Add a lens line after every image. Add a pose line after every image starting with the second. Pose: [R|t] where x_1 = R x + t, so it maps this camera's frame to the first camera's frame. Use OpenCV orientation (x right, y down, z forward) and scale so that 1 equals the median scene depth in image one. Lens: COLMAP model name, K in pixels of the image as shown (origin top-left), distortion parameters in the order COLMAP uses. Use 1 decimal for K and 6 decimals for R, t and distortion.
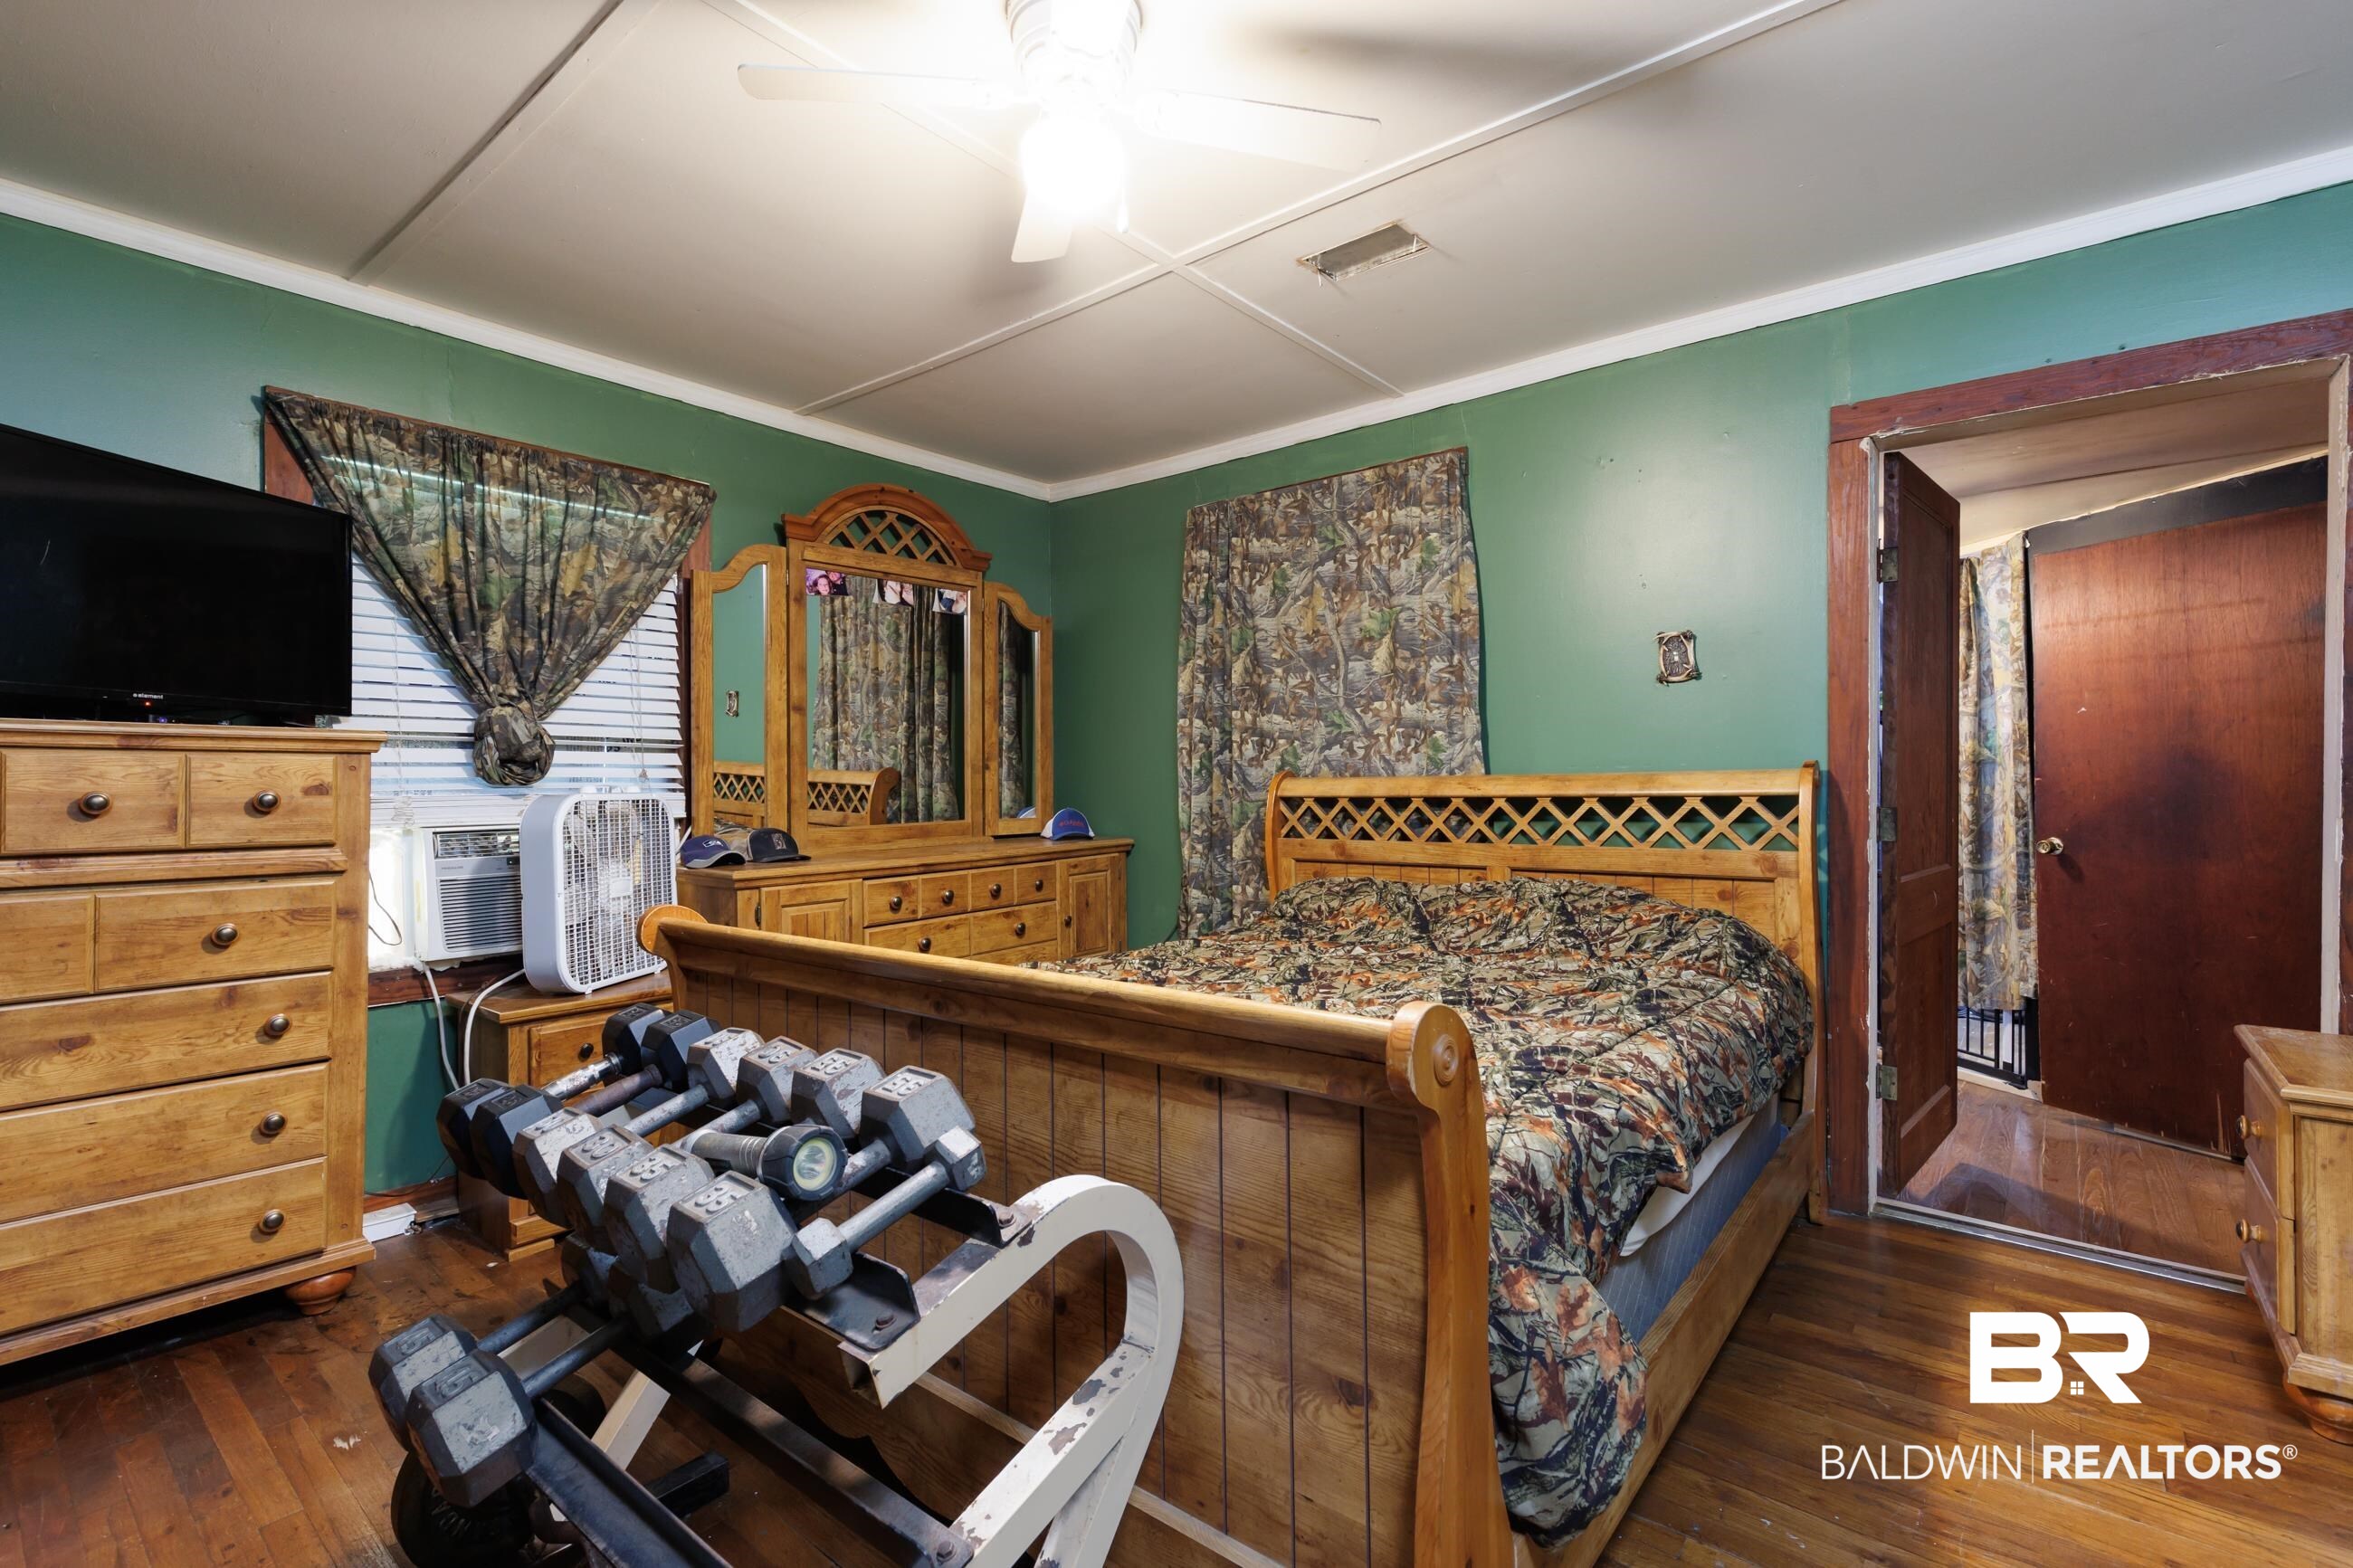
lens RADIAL K [[1058.8, 0, 1176.5], [0, 1058.8, 784.0], [0, 0, 1]] dist [0.000261, 0.000043]
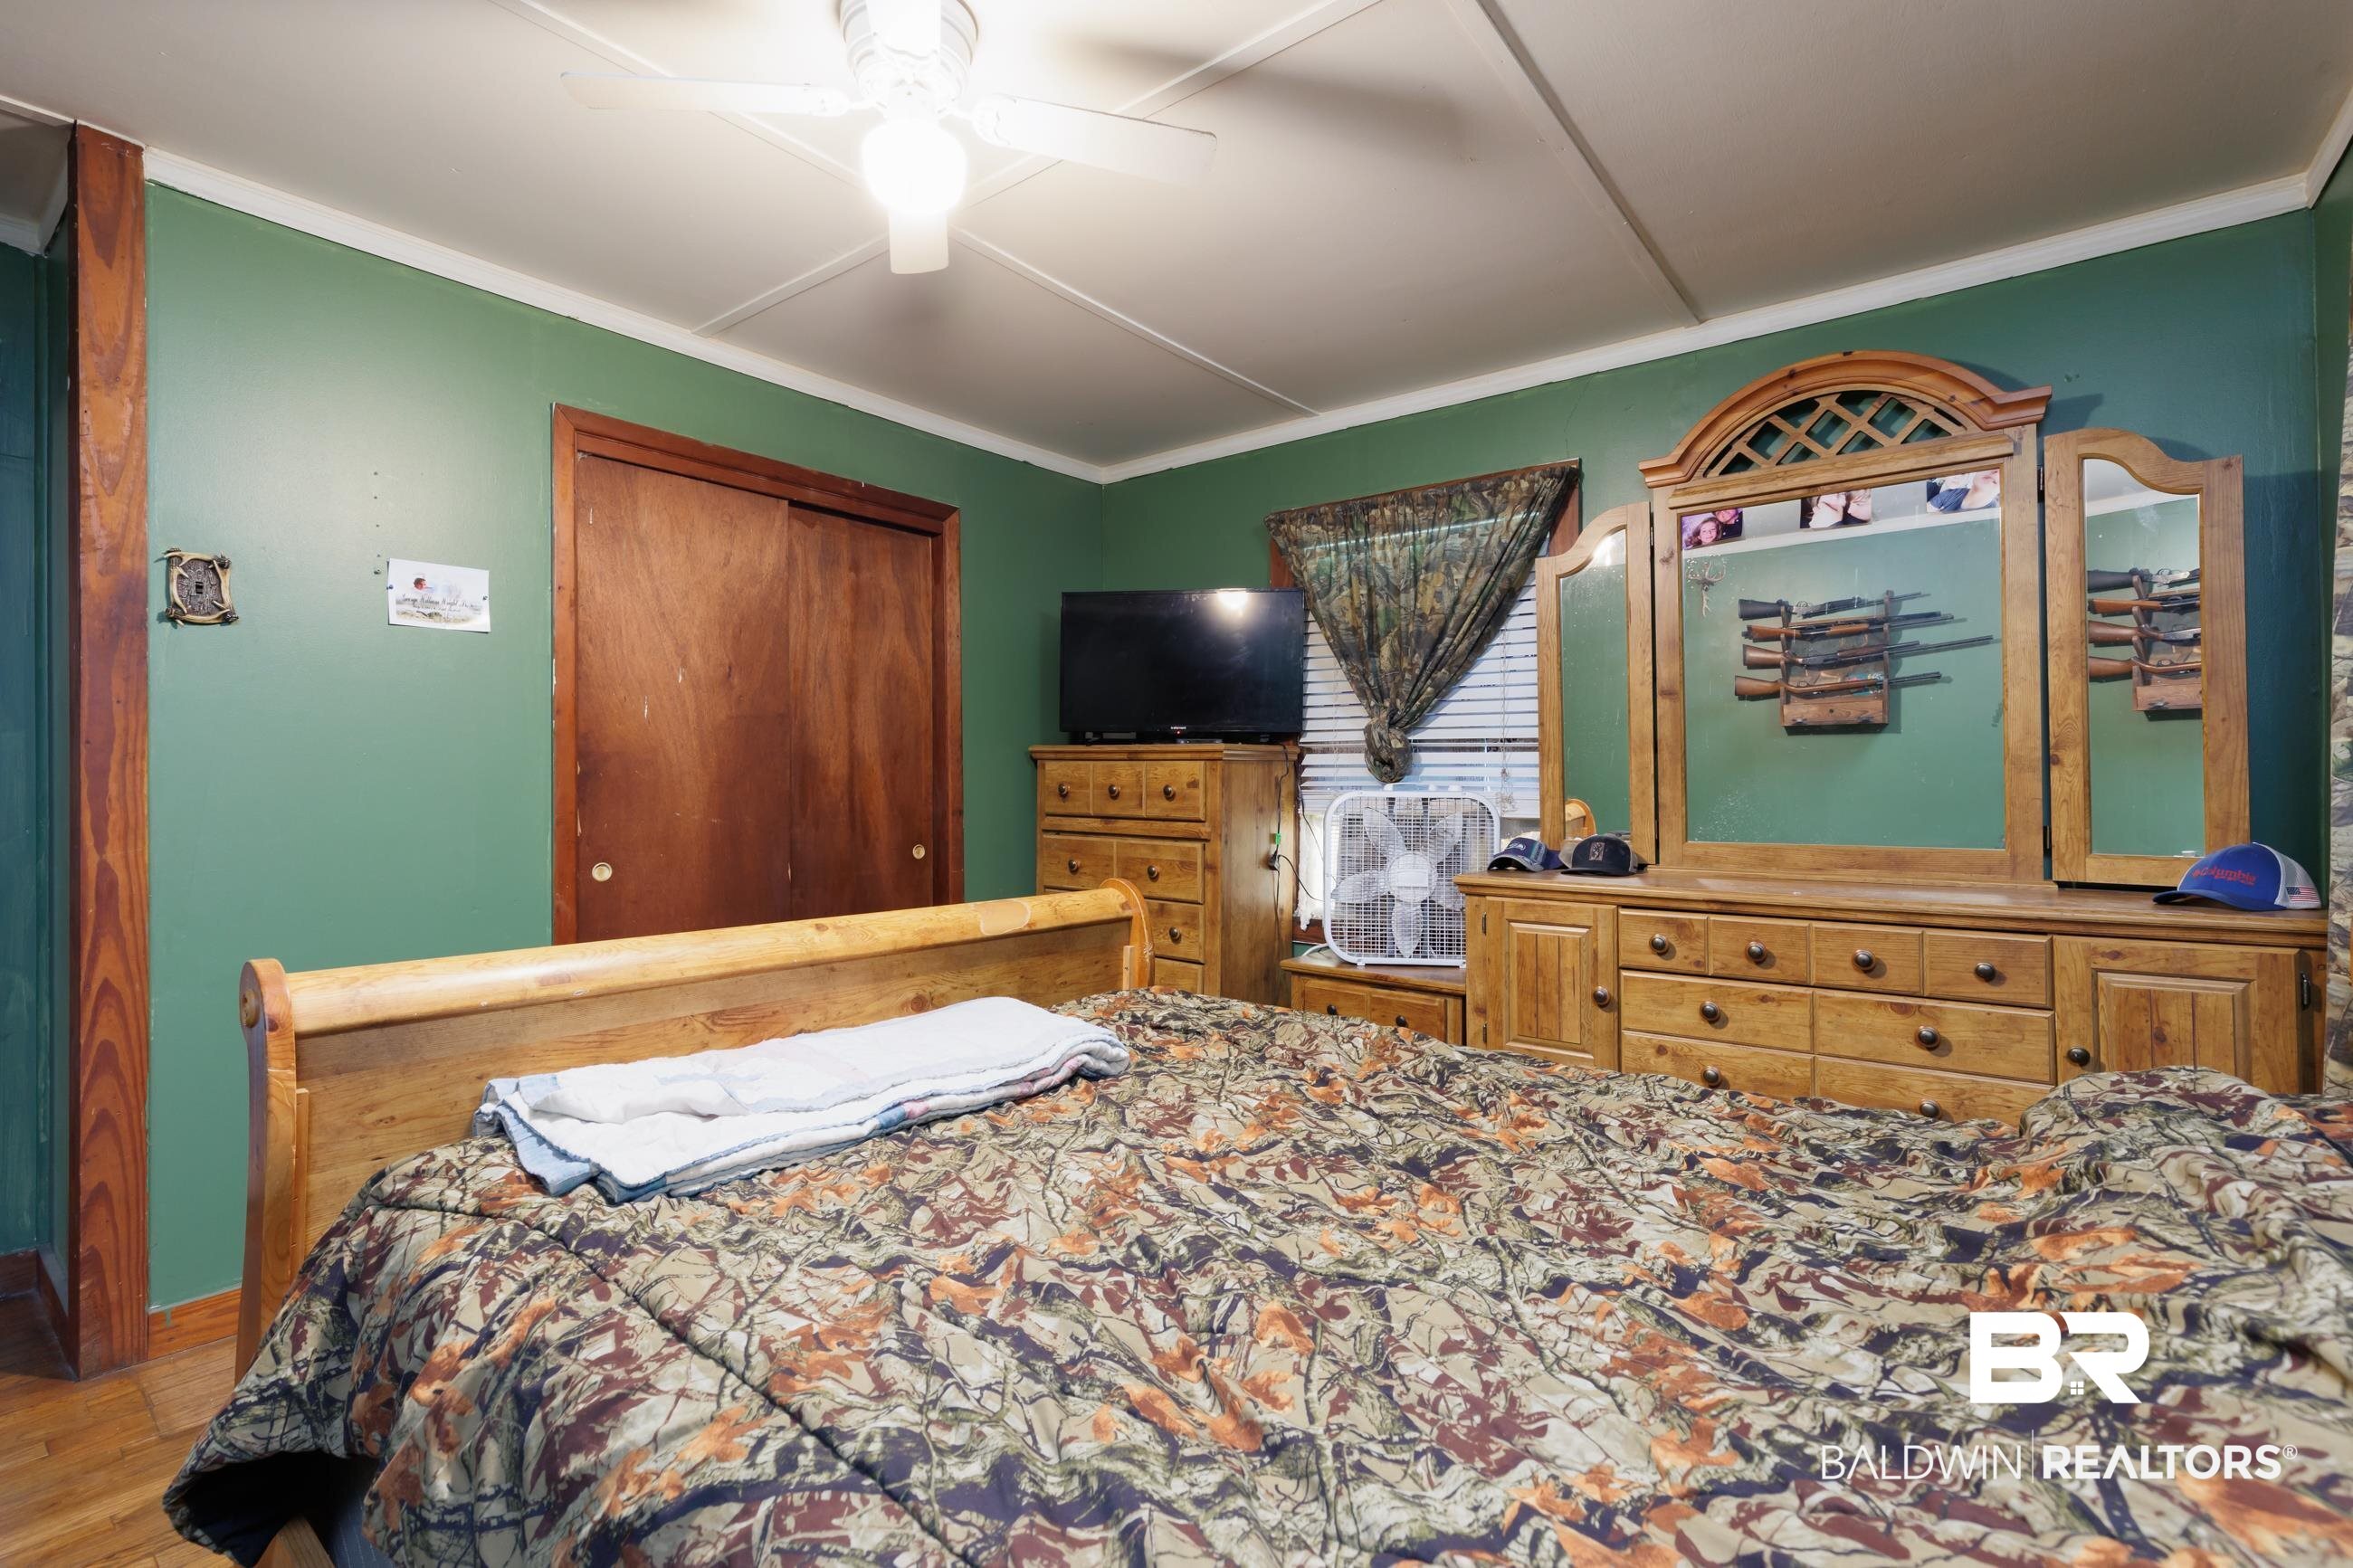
lens RADIAL K [[1058.8, 0, 1176.5], [0, 1058.8, 784.0], [0, 0, 1]] dist [0.000261, 0.000043]
pose [[0.013539, 0.010874, -0.999849, 0.506786], [-0.006575, 0.999920, 0.010786, -0.008073], [0.999887, 0.006428, 0.013609, 0.679918]]
